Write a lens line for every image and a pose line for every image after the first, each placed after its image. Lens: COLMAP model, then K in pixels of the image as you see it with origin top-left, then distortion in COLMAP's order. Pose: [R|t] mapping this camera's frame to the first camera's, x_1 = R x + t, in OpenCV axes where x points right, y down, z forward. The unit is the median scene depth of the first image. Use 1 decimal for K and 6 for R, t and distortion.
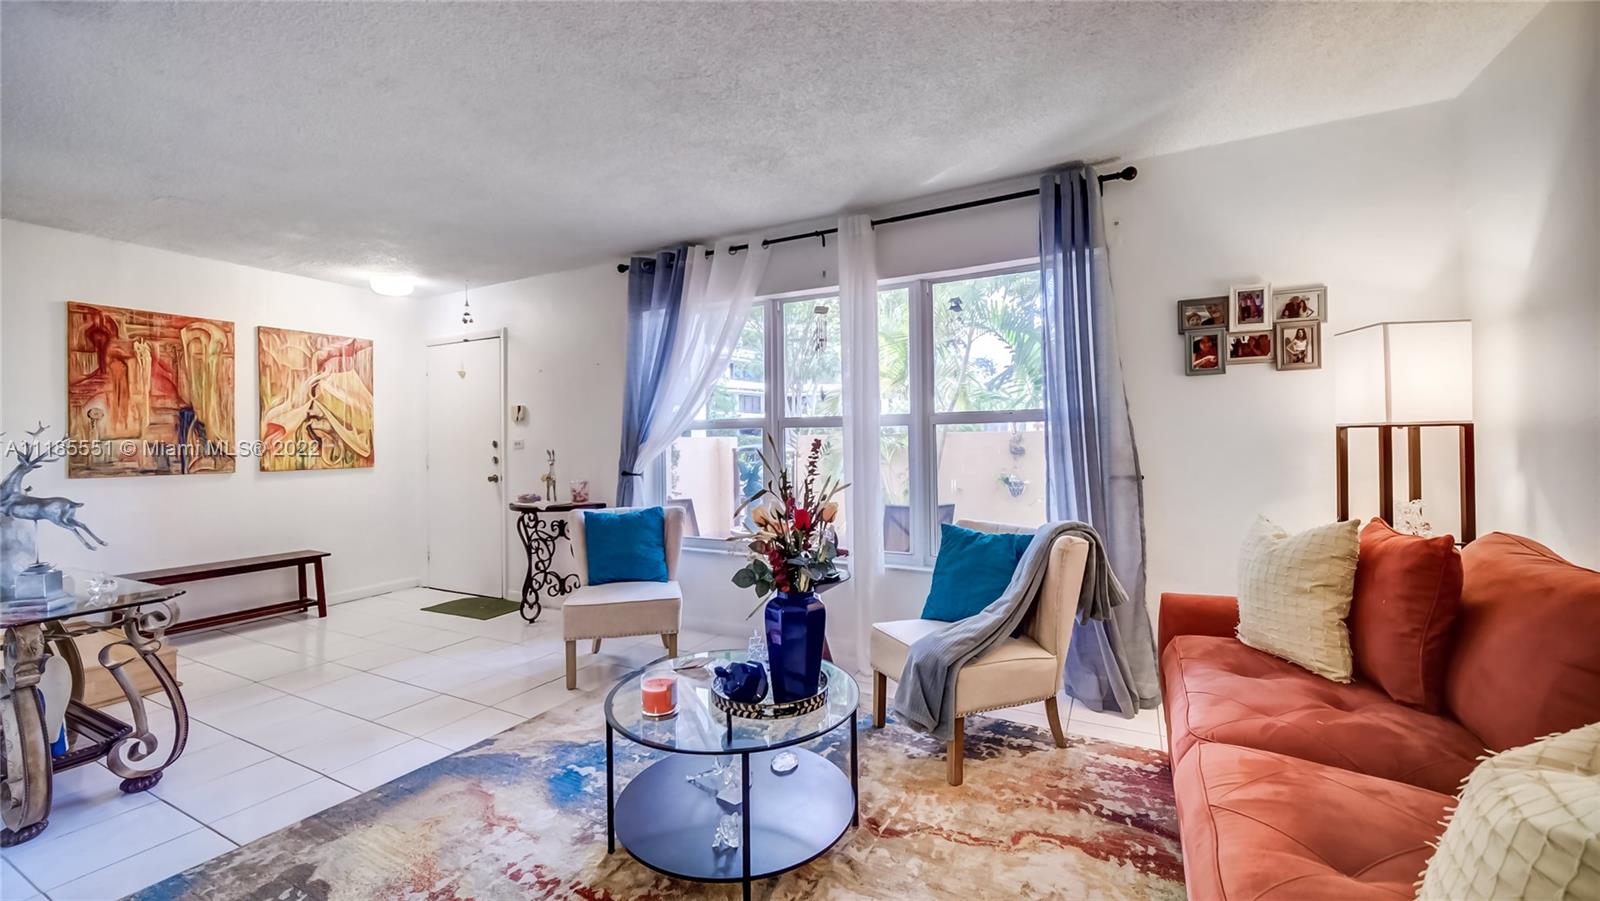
lens RADIAL K [[639.1, 0, 790.6], [0, 639.1, 439.1], [0, 0, 1]] dist [-0.001871, 0.000535]
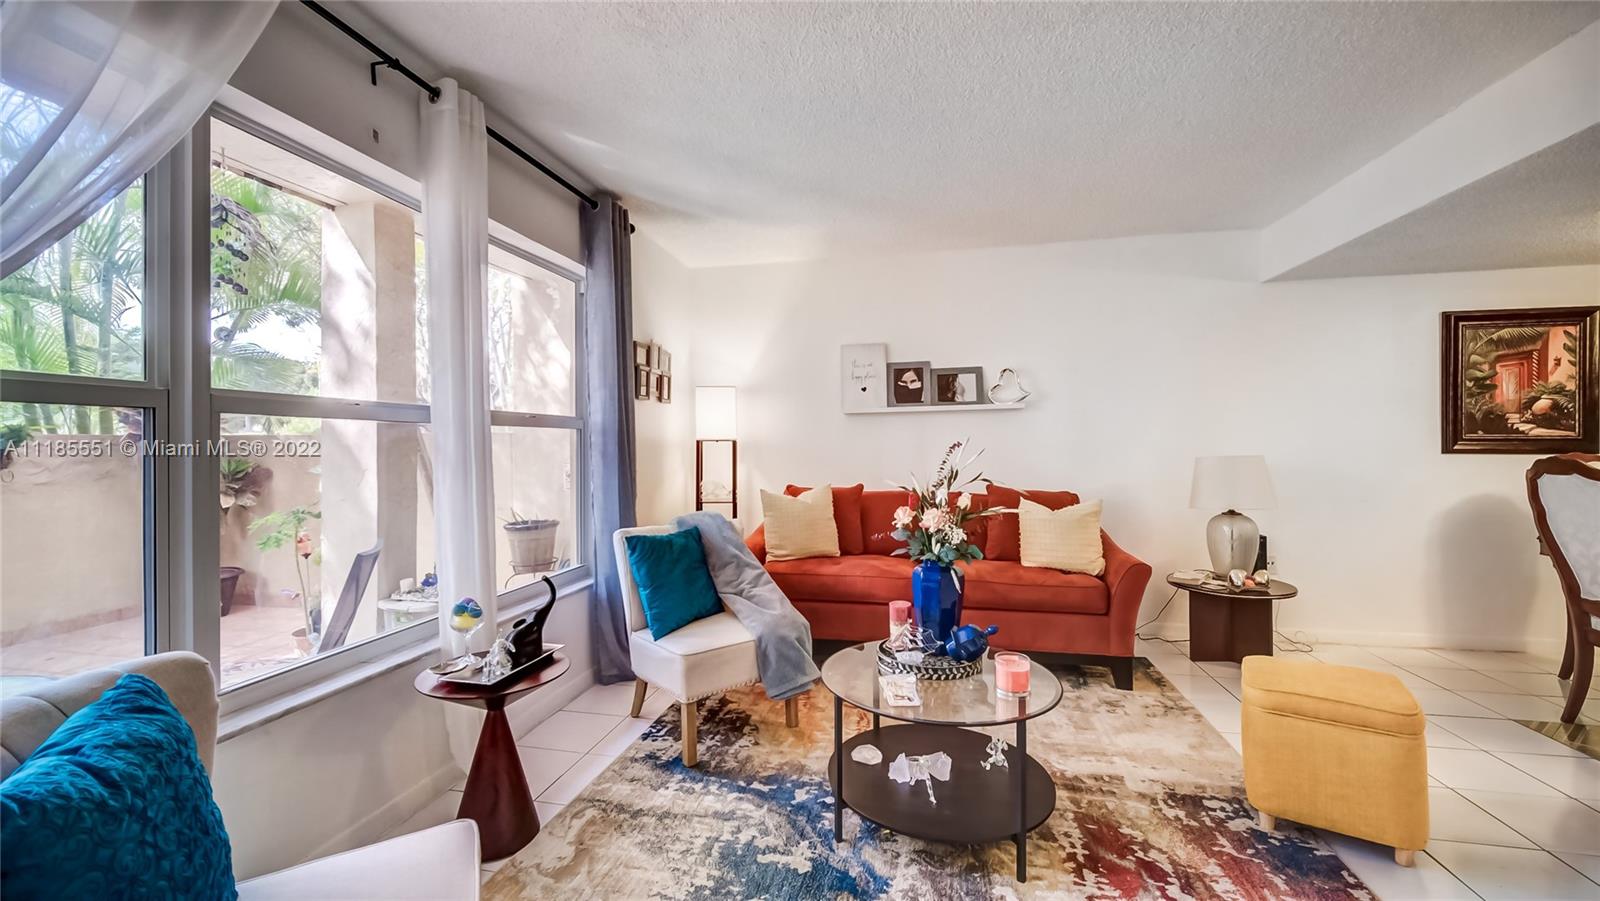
lens RADIAL K [[639.1, 0, 800.4], [0, 639.1, 436.4], [0, 0, 1]] dist [-0.001871, 0.000535]
pose [[-0.283581, 0.026377, 0.958586, -0.728121], [0.001610, 0.999633, -0.027030, 0.013717], [-0.958947, -0.006122, -0.283519, 1.041961]]
